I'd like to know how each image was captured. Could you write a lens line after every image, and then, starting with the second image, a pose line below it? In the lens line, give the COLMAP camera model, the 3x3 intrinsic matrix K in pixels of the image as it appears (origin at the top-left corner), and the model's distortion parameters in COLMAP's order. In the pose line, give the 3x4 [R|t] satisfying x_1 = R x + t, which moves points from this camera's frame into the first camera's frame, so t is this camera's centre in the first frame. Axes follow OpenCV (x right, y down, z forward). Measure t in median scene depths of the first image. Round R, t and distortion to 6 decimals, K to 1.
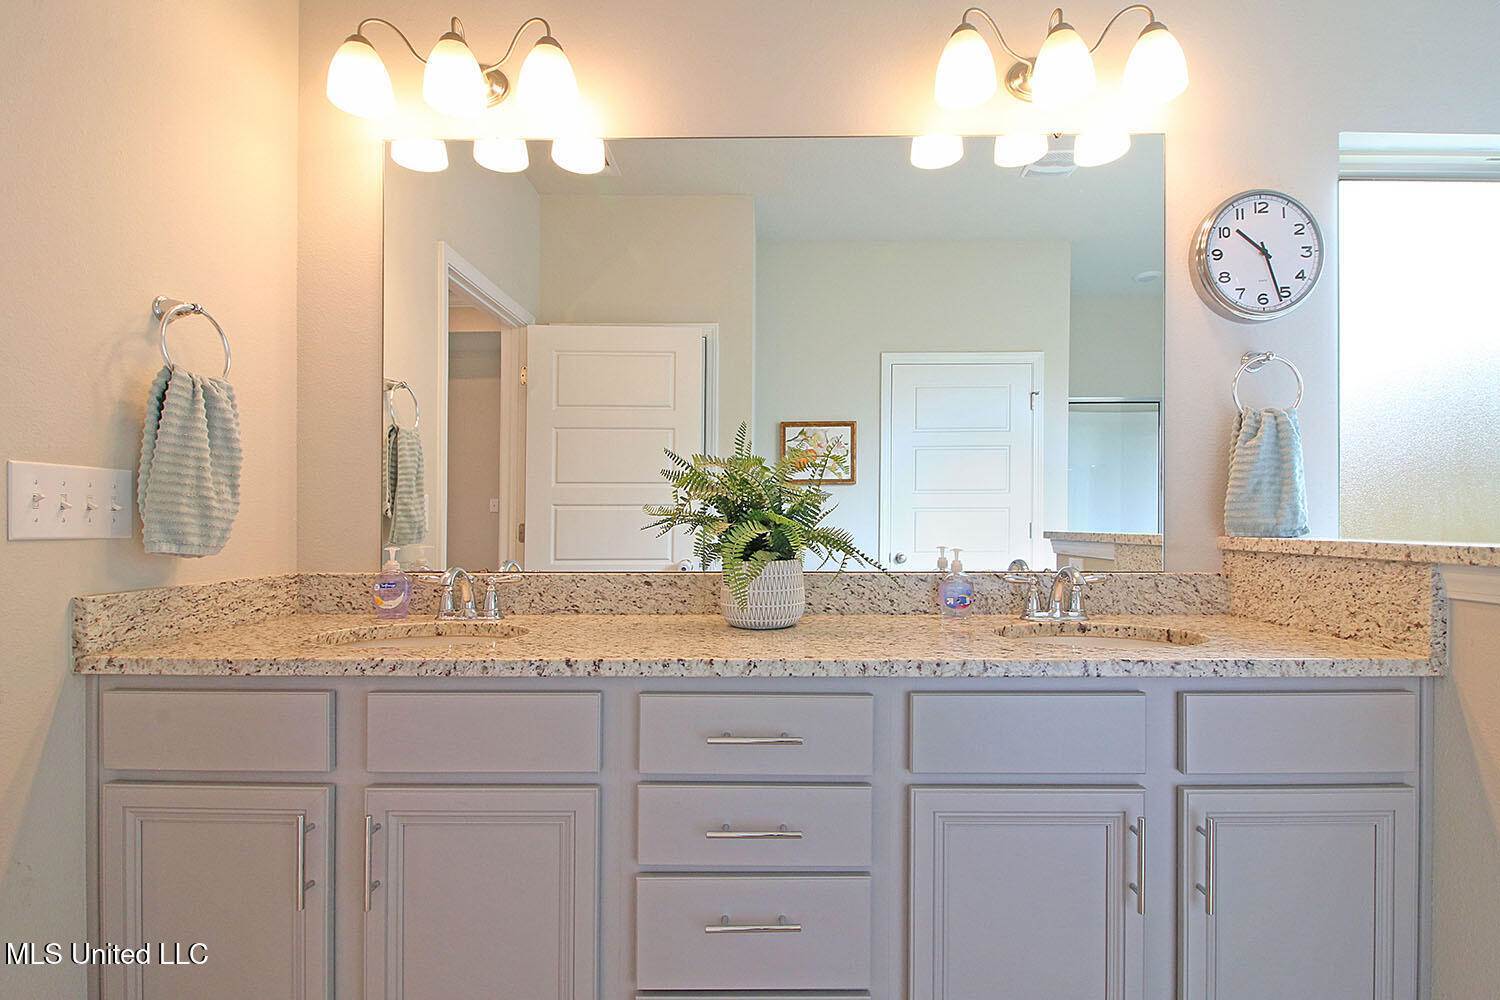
lens RADIAL K [[706.4, 0, 763.4], [0, 706.4, 508.1], [0, 0, 1]] dist [0.001432, -0.014985]
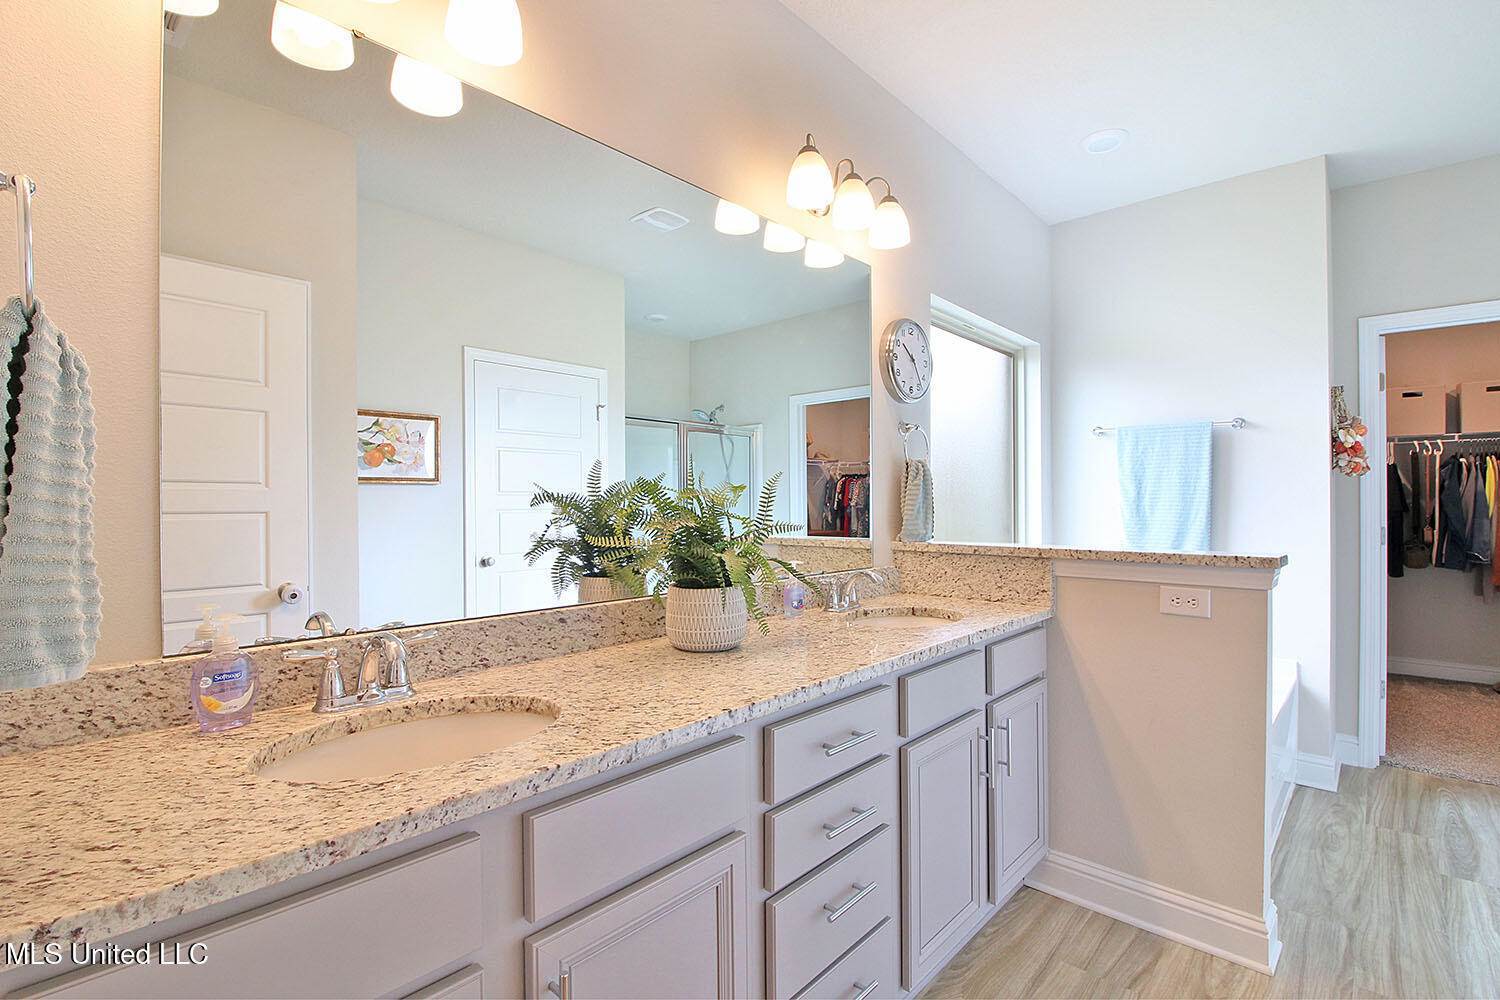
lens RADIAL K [[679.2, 0, 755.4], [0, 679.2, 493.5], [0, 0, 1]] dist [-0.001301, -0.011456]
pose [[0.670616, 0.010156, 0.741735, -0.647379], [-0.010003, 0.999939, -0.004648, -0.054439], [-0.741737, -0.004303, 0.670677, 0.238100]]
